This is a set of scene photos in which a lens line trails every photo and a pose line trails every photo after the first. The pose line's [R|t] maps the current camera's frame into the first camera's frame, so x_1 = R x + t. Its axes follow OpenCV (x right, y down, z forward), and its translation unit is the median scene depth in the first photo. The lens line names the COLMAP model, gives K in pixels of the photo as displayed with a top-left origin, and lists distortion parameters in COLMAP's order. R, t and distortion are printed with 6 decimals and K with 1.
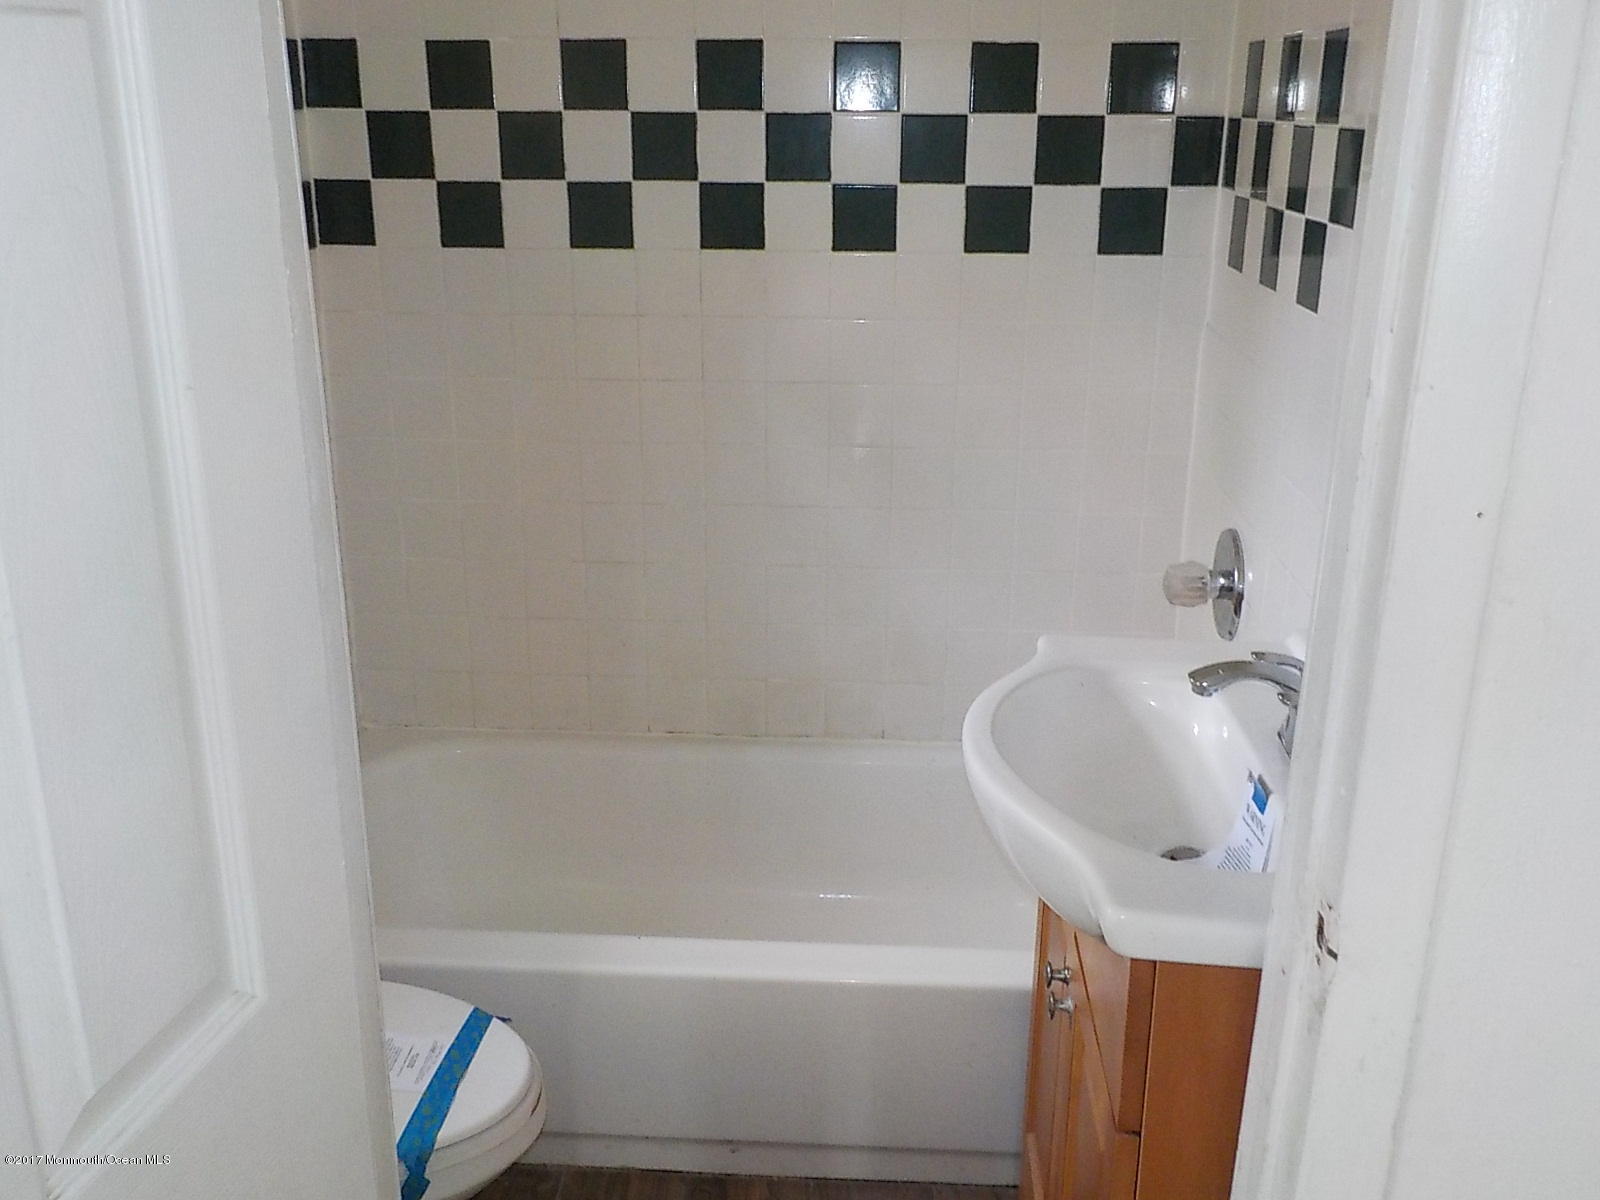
lens RADIAL K [[1481.7, 0, 794.2], [0, 1481.7, 606.5], [0, 0, 1]] dist [0.019214, 0.000000]
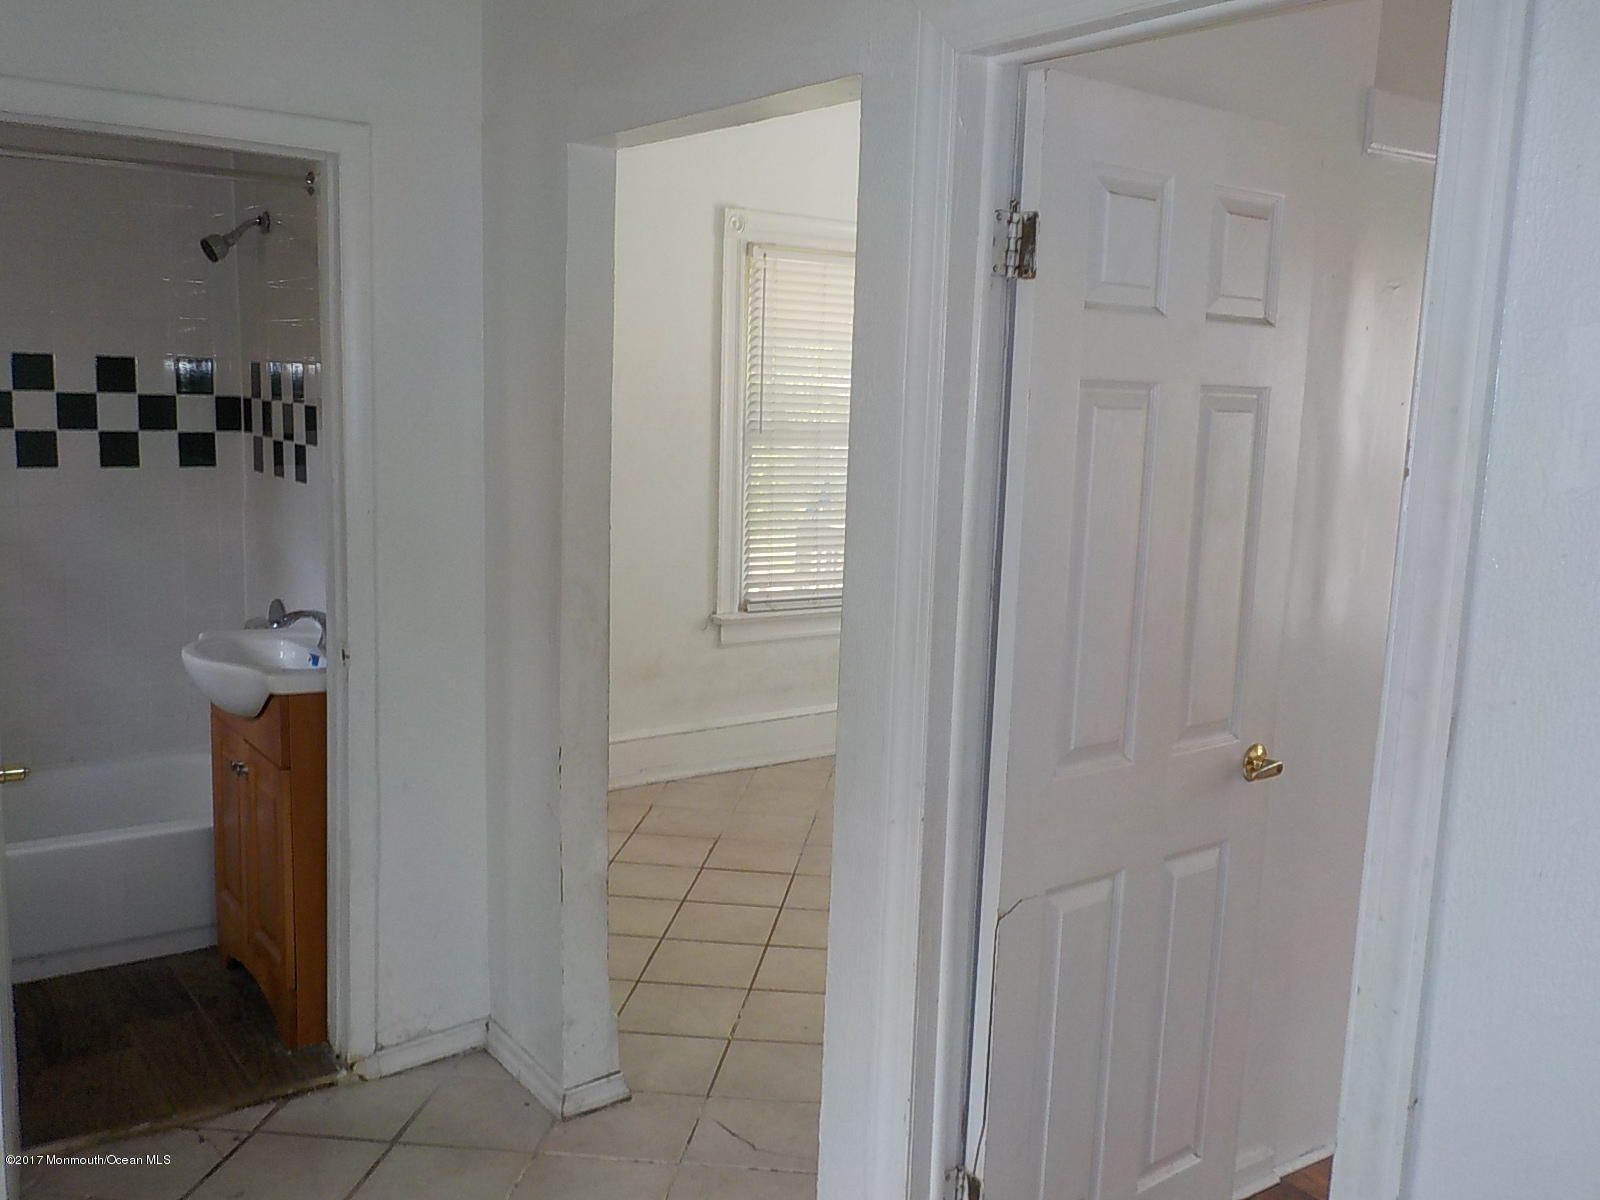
lens RADIAL K [[1481.7, 0, 805.3], [0, 1481.7, 607.9], [0, 0, 1]] dist [0.019214, 0.000000]
pose [[0.779292, -0.076262, 0.622004, -0.406525], [0.177379, 0.978819, -0.102224, 0.301175], [-0.601033, 0.189992, 0.776313, -1.001304]]
